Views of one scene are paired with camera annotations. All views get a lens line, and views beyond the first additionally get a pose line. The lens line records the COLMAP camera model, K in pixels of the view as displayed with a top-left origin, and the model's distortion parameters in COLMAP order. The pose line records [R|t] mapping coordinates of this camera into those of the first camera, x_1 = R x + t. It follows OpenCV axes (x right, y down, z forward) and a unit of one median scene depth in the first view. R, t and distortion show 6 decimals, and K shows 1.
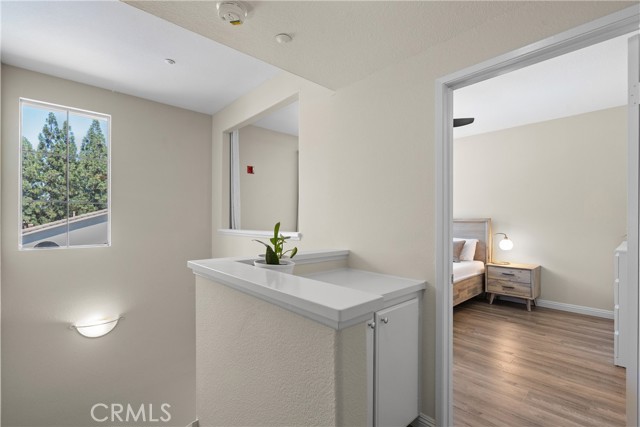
lens RADIAL K [[294.1, 0, 317.2], [0, 294.1, 220.3], [0, 0, 1]] dist [0.000281, -0.000003]
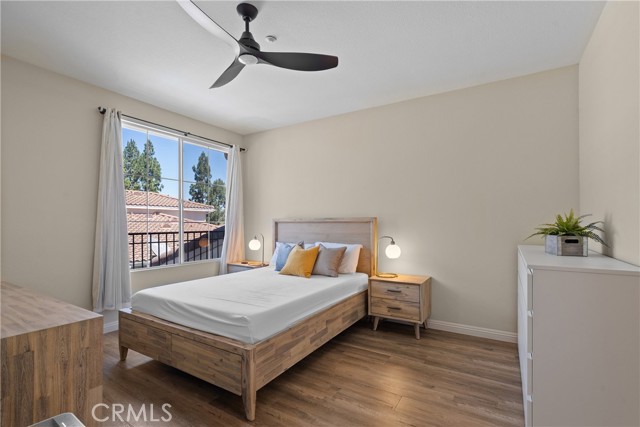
lens RADIAL K [[299.7, 0, 319.1], [0, 299.7, 219.1], [0, 0, 1]] dist [-0.001195, 0.000162]
pose [[0.962341, 0.001808, 0.271838, 0.252336], [0.000408, 0.999967, -0.008096, 0.004527], [-0.271843, 0.007902, 0.962309, 0.307737]]
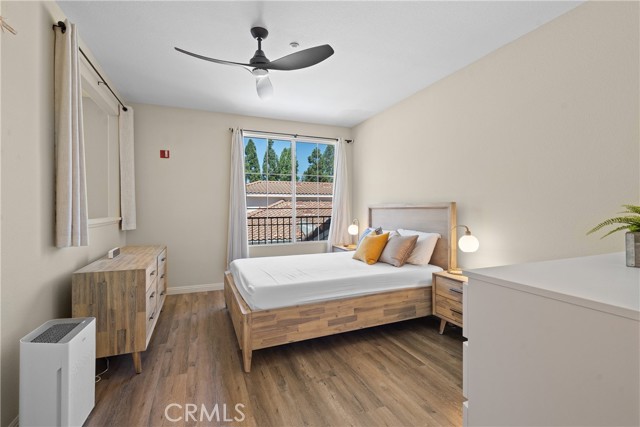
lens RADIAL K [[291.2, 0, 318.2], [0, 291.2, 205.7], [0, 0, 1]] dist [-0.004287, -0.000273]
pose [[0.937307, -0.009938, -0.348364, 0.584701], [0.008170, 0.999945, -0.006543, 0.003099], [0.348410, 0.003287, 0.937337, 0.316905]]
